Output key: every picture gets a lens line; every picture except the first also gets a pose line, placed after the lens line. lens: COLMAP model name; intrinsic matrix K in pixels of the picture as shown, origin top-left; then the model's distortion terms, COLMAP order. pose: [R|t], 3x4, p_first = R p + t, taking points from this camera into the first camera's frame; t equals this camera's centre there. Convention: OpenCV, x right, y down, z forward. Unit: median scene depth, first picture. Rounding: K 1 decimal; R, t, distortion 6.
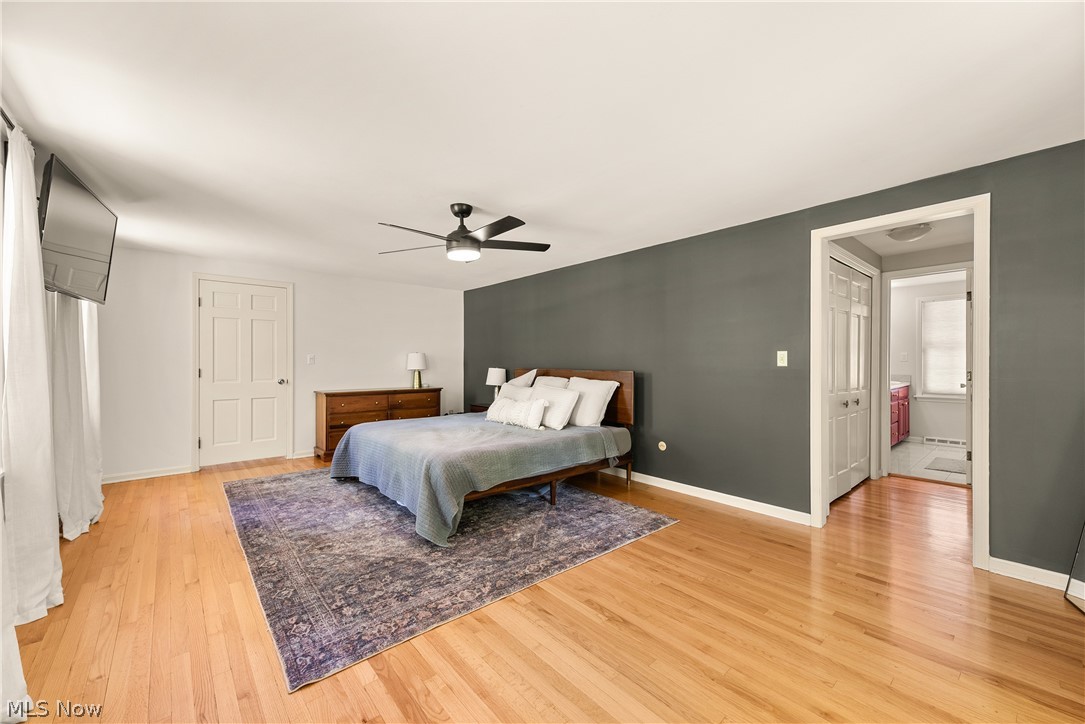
lens RADIAL K [[428.7, 0, 540.3], [0, 428.7, 362.9], [0, 0, 1]] dist [0.000601, -0.000921]
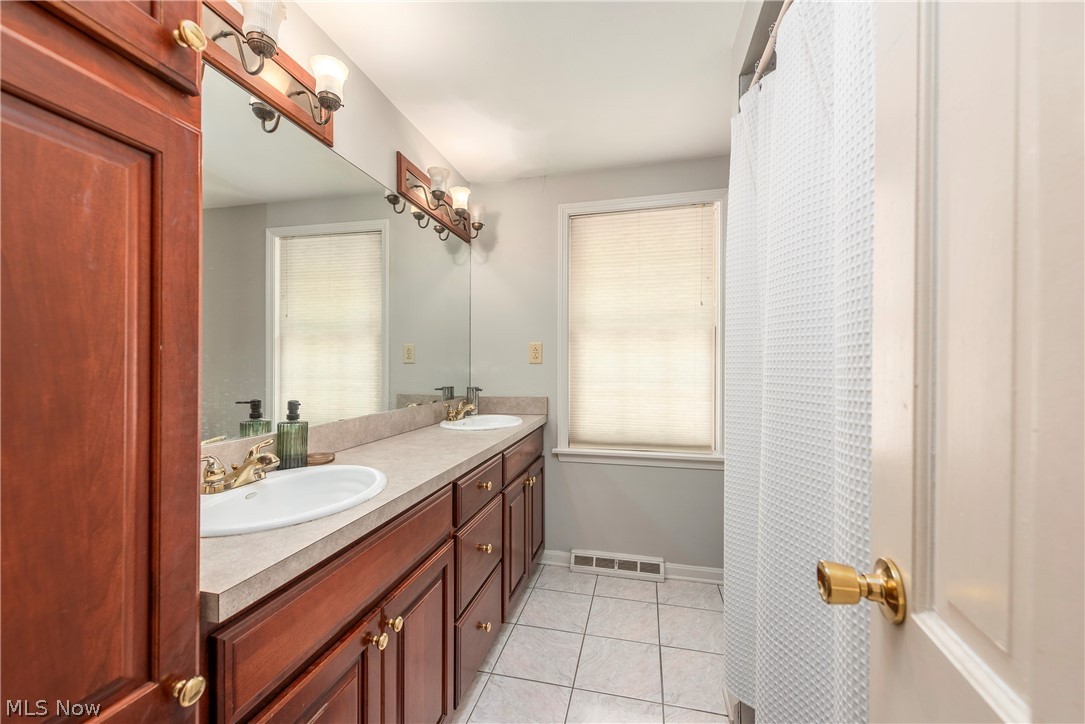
lens RADIAL K [[428.7, 0, 543.0], [0, 428.7, 363.4], [0, 0, 1]] dist [0.000601, -0.000921]
pose [[0.812320, 0.002312, 0.583208, 0.635104], [-0.000900, 0.999996, -0.002710, -0.003013], [-0.583211, 0.001677, 0.812319, 0.684993]]
